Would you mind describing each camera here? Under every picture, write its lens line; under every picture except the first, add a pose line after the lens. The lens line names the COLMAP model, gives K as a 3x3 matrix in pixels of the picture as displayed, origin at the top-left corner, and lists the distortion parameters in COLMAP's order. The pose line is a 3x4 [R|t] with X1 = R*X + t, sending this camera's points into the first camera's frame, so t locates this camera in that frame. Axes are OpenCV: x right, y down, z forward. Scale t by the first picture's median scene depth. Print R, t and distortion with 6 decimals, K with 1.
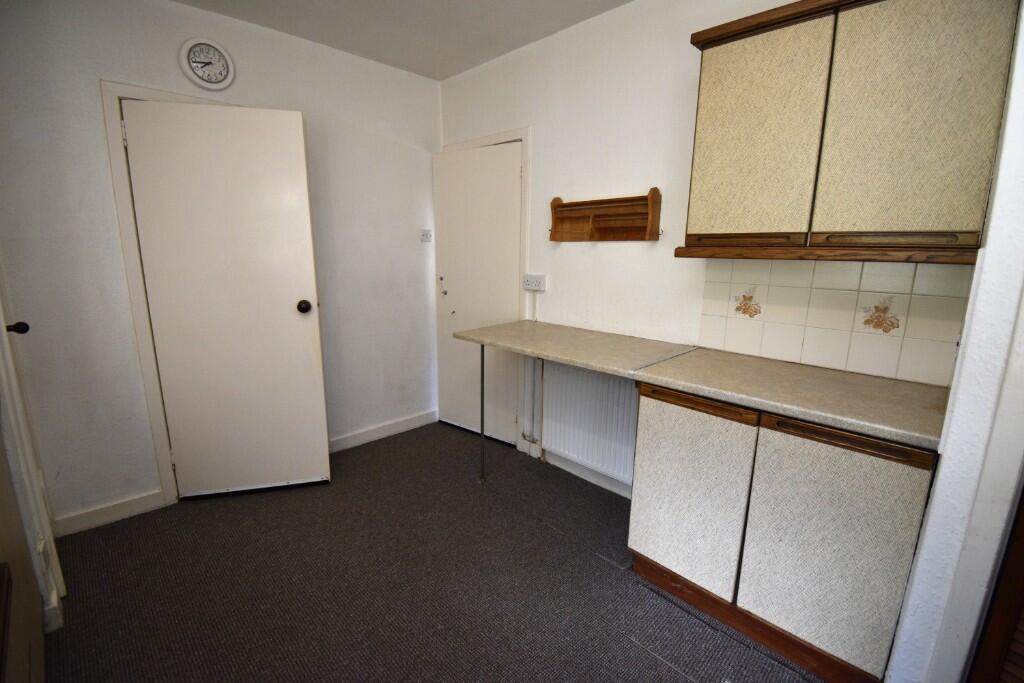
lens RADIAL K [[451.7, 0, 512.0], [0, 451.7, 341.5], [0, 0, 1]] dist [0.020854, -0.025399]
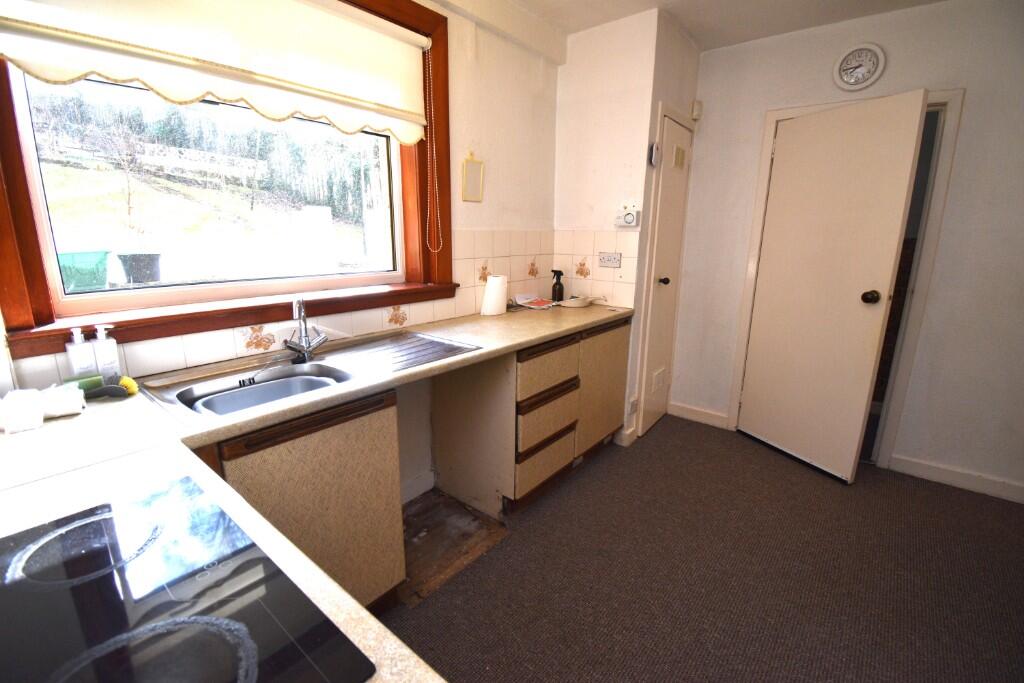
lens RADIAL K [[451.7, 0, 512.0], [0, 451.7, 341.5], [0, 0, 1]] dist [0.020854, -0.025399]
pose [[0.108473, 0.224550, -0.968406, 0.435780], [-0.206602, 0.957976, 0.198990, -0.022839], [0.972394, 0.178490, 0.150308, 0.140508]]
